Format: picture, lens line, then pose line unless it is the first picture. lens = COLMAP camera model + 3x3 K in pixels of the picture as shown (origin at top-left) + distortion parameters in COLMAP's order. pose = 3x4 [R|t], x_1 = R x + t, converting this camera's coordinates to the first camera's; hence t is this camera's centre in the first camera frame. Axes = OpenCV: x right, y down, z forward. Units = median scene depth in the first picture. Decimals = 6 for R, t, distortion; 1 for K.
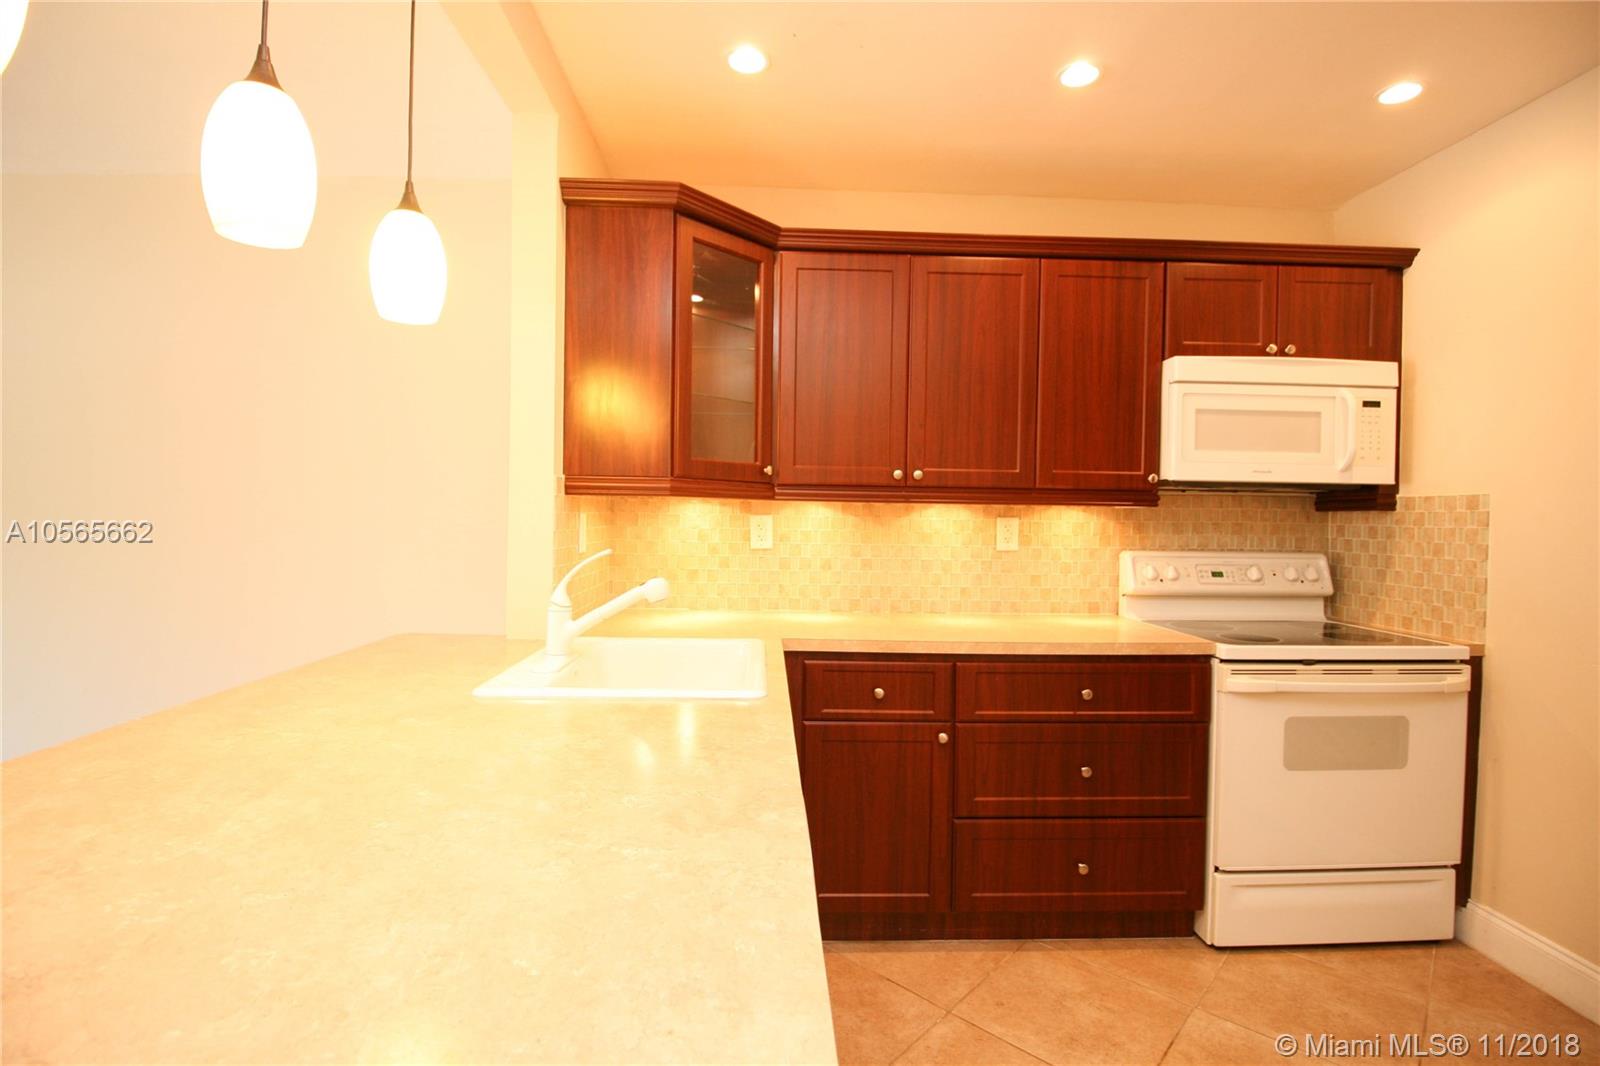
lens RADIAL K [[745.3, 0, 800.0], [0, 745.3, 533.0], [0, 0, 1]] dist [0.000700, -0.015334]
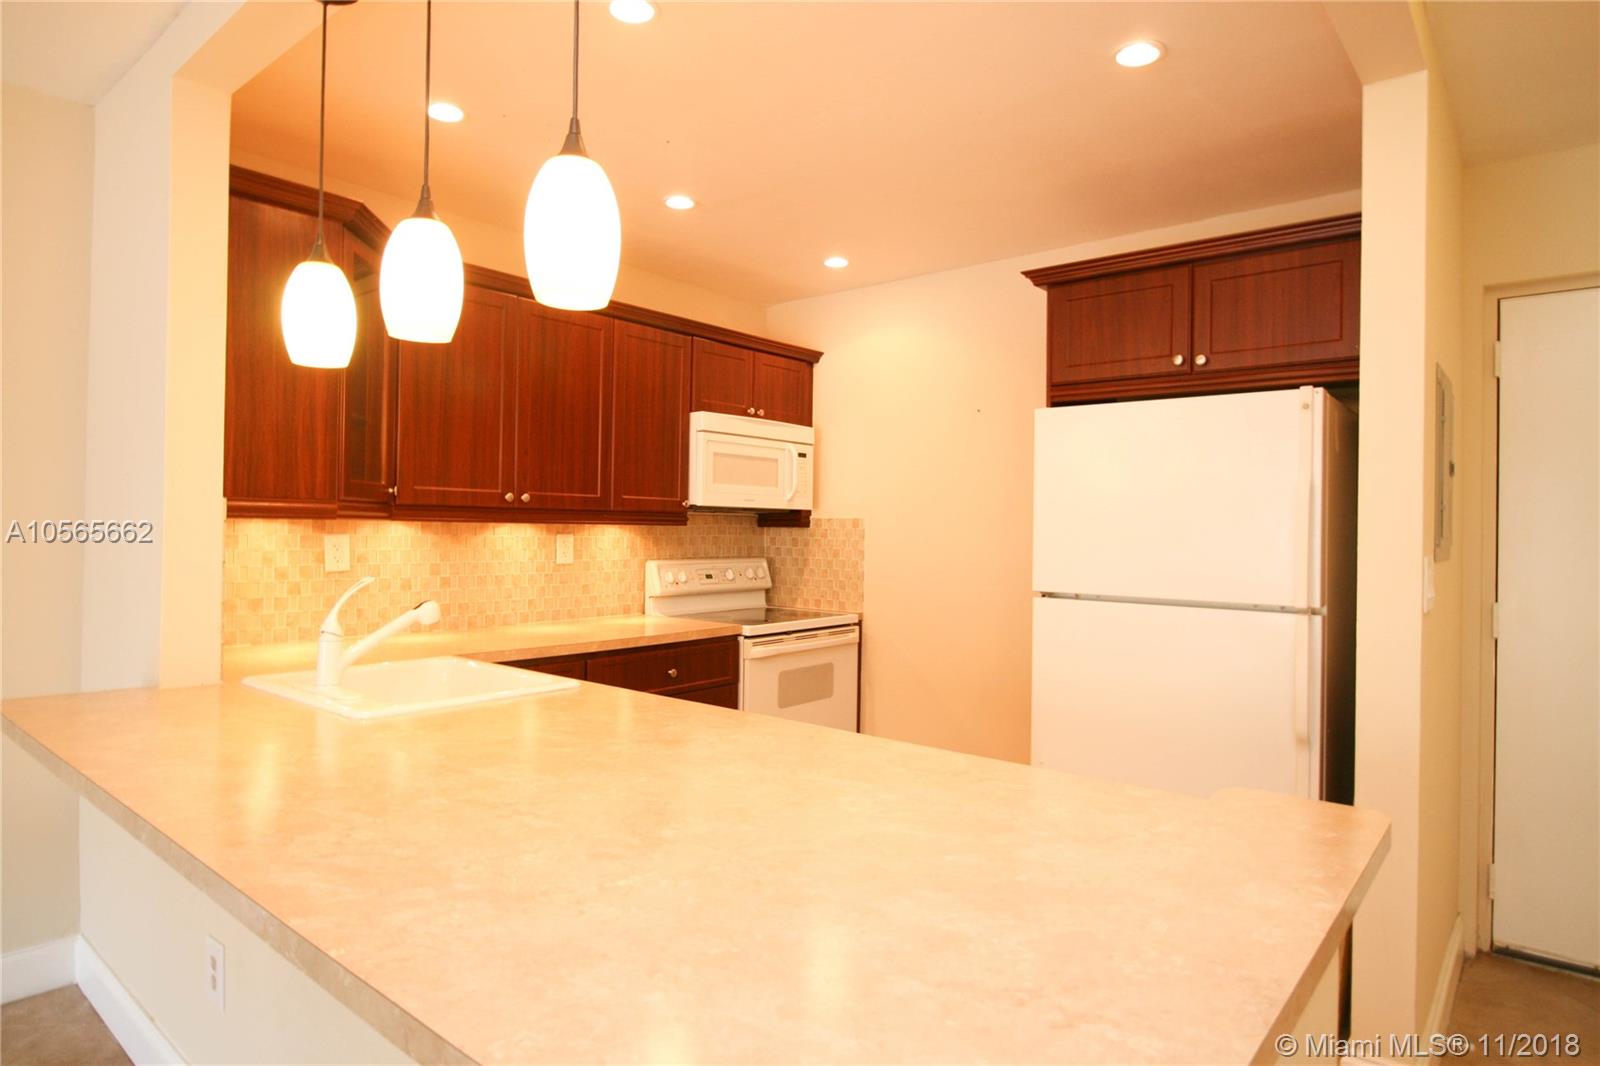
lens RADIAL K [[915.0, 0, 800.0], [0, 915.0, 533.0], [0, 0, 1]] dist [-0.005198, -0.002352]
pose [[0.666583, -0.009945, 0.745365, -0.554742], [0.012283, 0.999922, 0.002357, -0.023388], [-0.745330, 0.007584, 0.666653, -0.192666]]
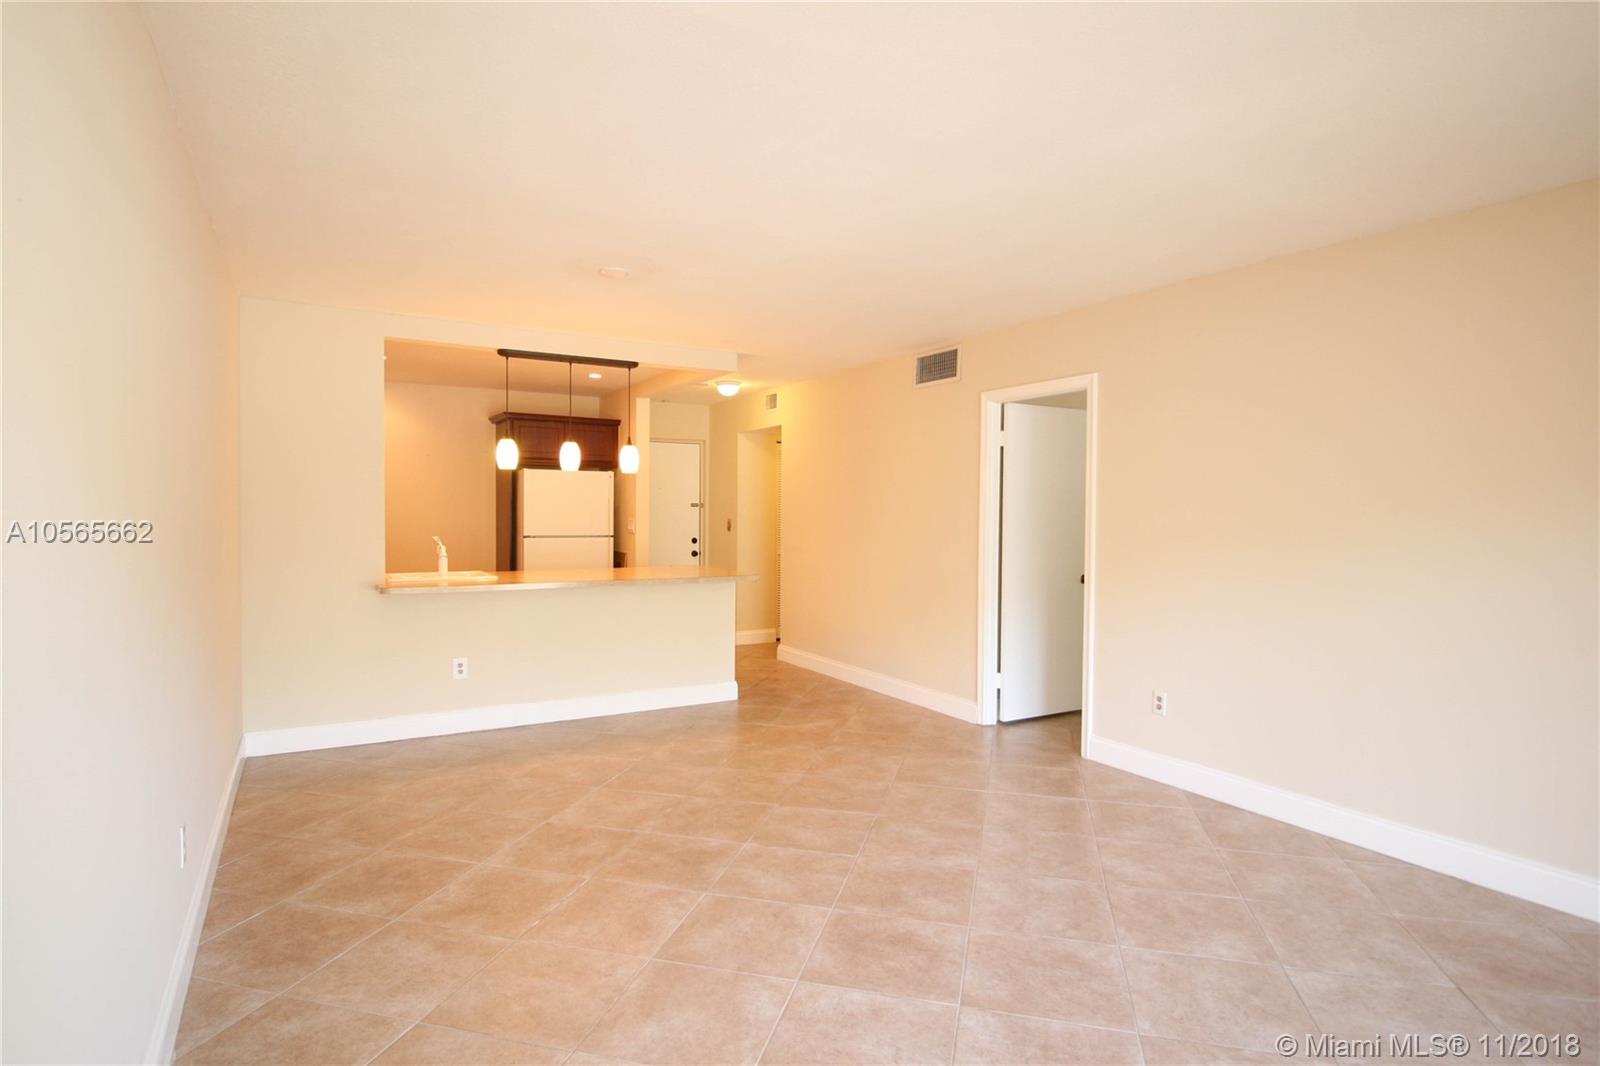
lens RADIAL K [[839.3, 0, 800.0], [0, 839.3, 533.0], [0, 0, 1]] dist [-0.001516, -0.000525]
pose [[-0.476178, -0.043609, 0.878267, -2.449203], [0.005012, 0.998619, 0.052302, -0.097865], [-0.879335, 0.029307, -0.475301, 0.870023]]
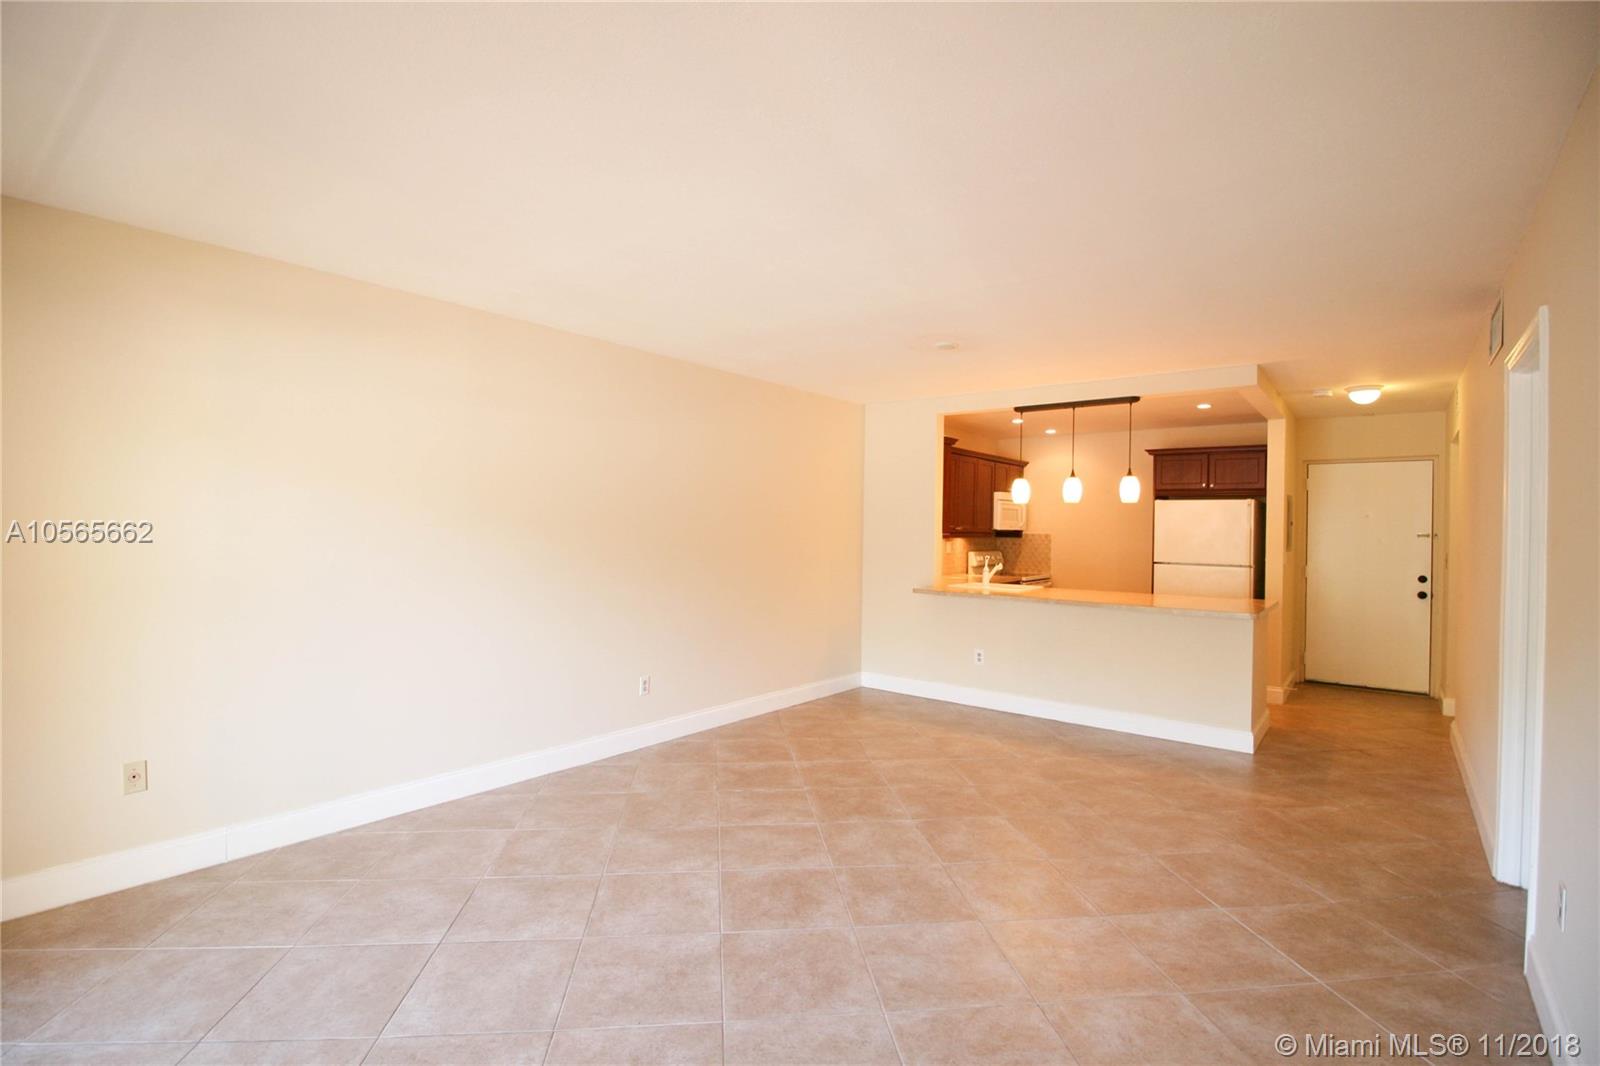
lens RADIAL K [[745.3, 0, 800.0], [0, 745.3, 533.0], [0, 0, 1]] dist [0.000700, -0.015334]
pose [[0.645331, -0.010809, 0.763827, -2.444685], [0.011412, 0.999925, 0.004509, -0.077509], [-0.763818, 0.005807, 0.645406, -0.424817]]
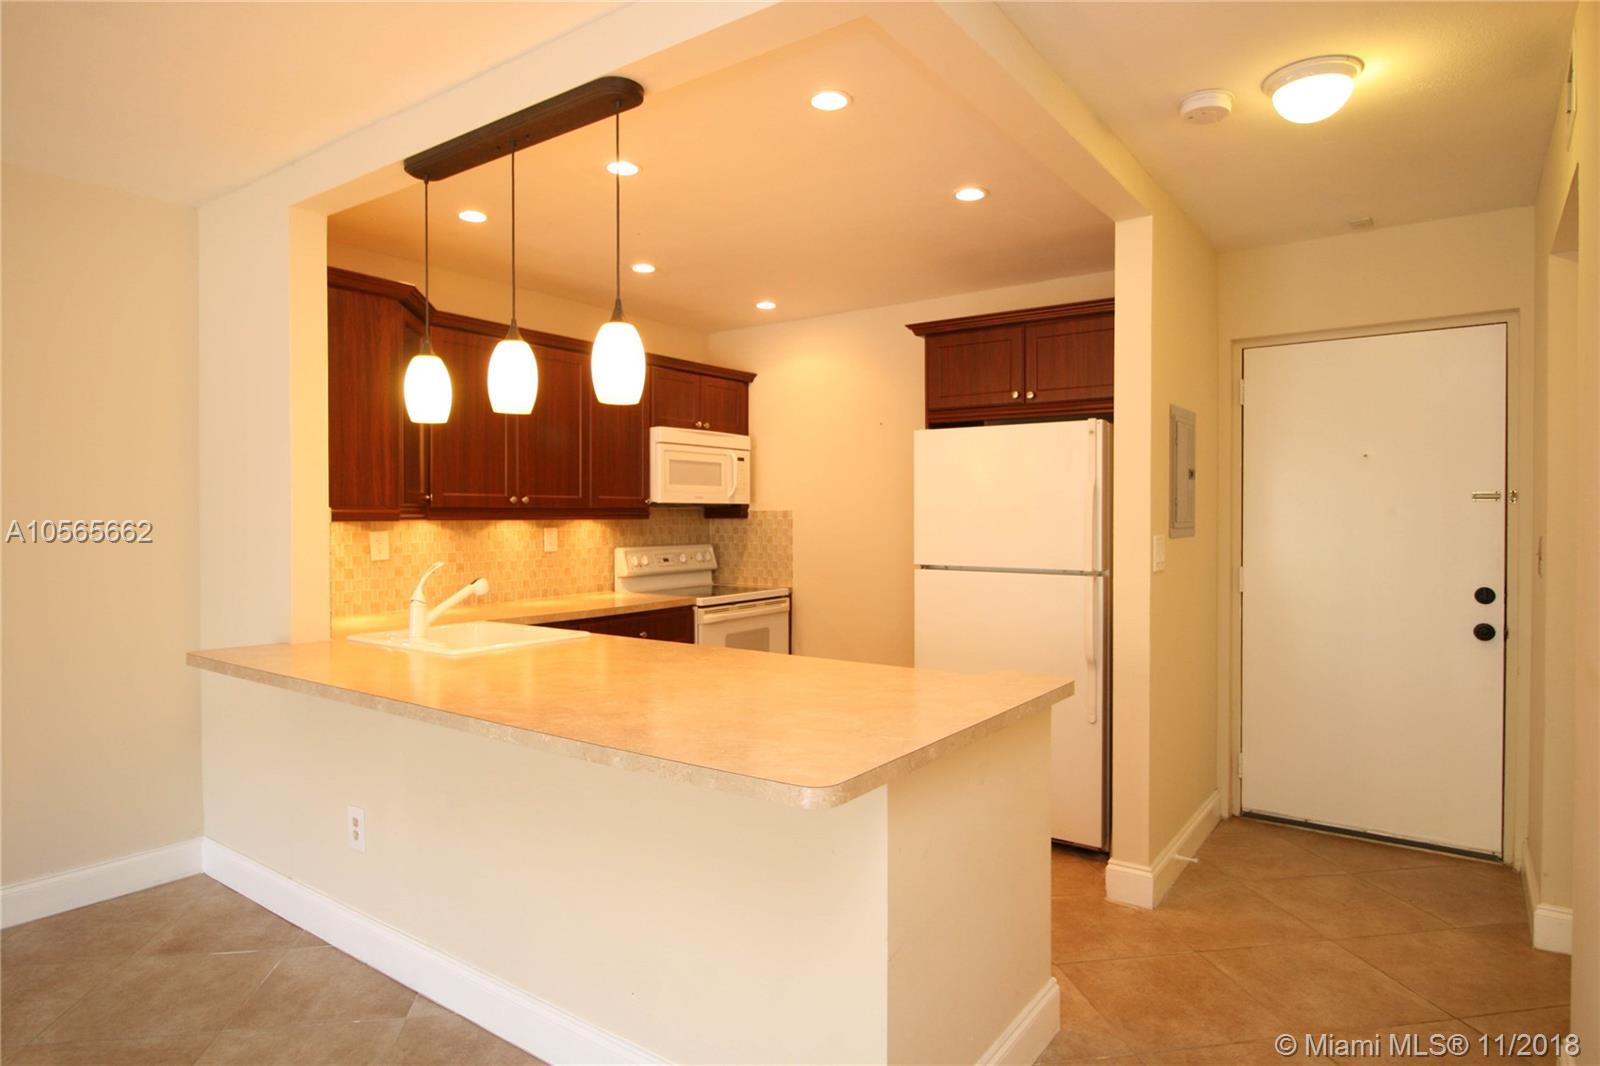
lens RADIAL K [[915.0, 0, 800.0], [0, 915.0, 533.0], [0, 0, 1]] dist [-0.005198, -0.002352]
pose [[0.611257, -0.032534, 0.790763, -0.853014], [0.027977, 0.999418, 0.019493, -0.033787], [-0.790937, 0.010207, 0.611812, -0.442158]]
